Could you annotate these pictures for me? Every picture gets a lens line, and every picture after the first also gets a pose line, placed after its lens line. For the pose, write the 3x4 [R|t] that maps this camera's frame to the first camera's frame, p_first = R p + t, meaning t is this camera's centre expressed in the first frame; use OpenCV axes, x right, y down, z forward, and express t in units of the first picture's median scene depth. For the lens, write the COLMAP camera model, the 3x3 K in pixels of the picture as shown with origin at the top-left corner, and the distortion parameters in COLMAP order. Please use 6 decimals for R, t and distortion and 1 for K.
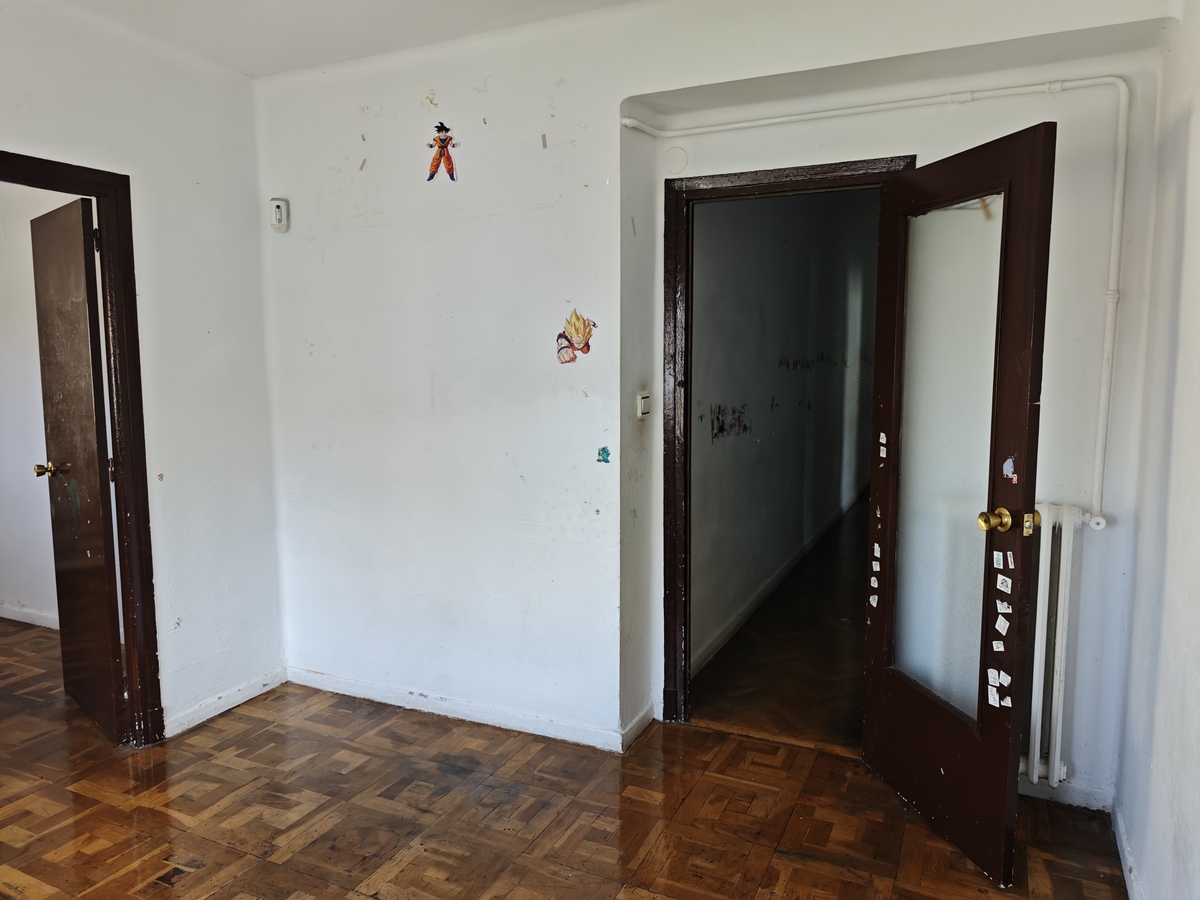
lens RADIAL K [[835.7, 0, 598.8], [0, 835.7, 436.2], [0, 0, 1]] dist [0.021134, -0.005255]
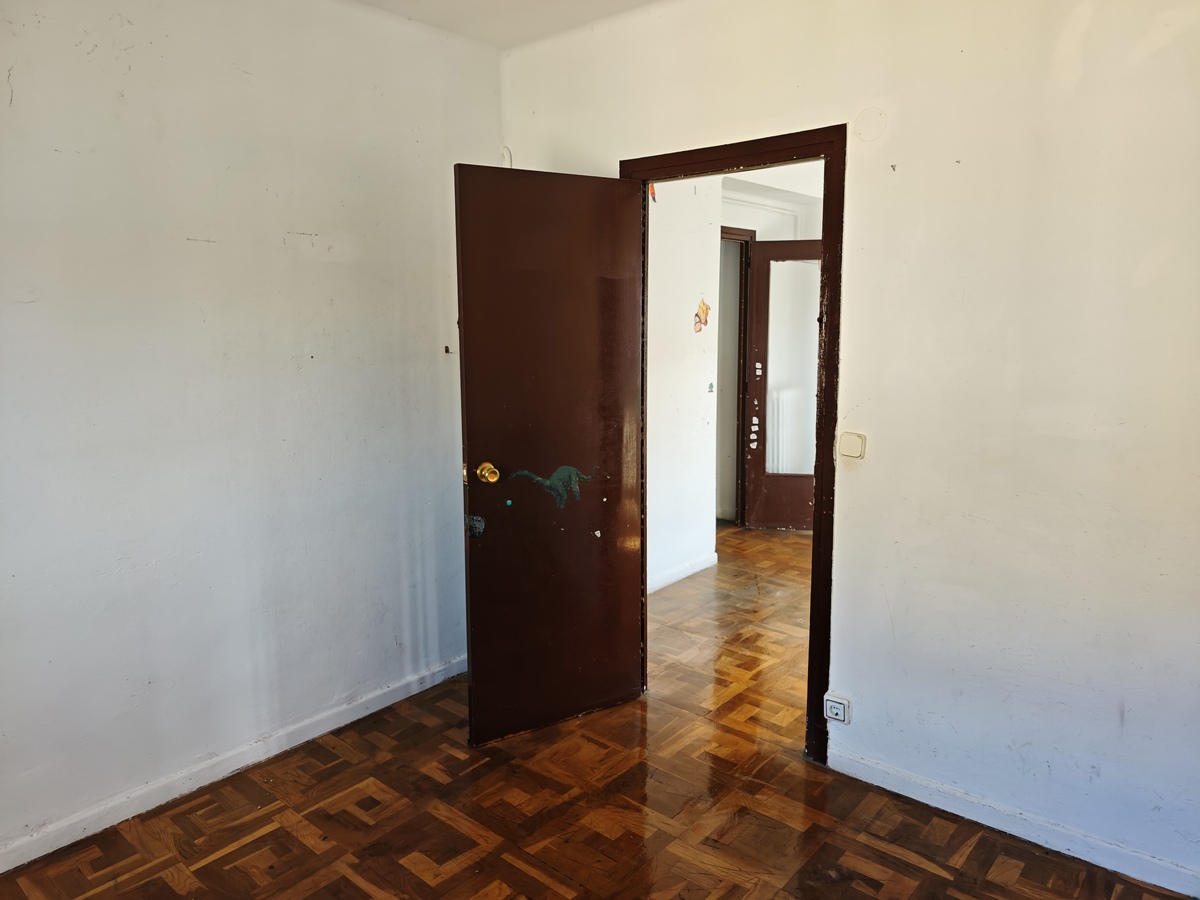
lens RADIAL K [[835.7, 0, 598.8], [0, 835.7, 436.2], [0, 0, 1]] dist [0.021134, -0.005255]
pose [[0.237909, -0.130936, 0.962421, -1.651363], [0.104960, 0.988535, 0.108543, -0.085225], [-0.965600, 0.075193, 0.248924, 0.808588]]
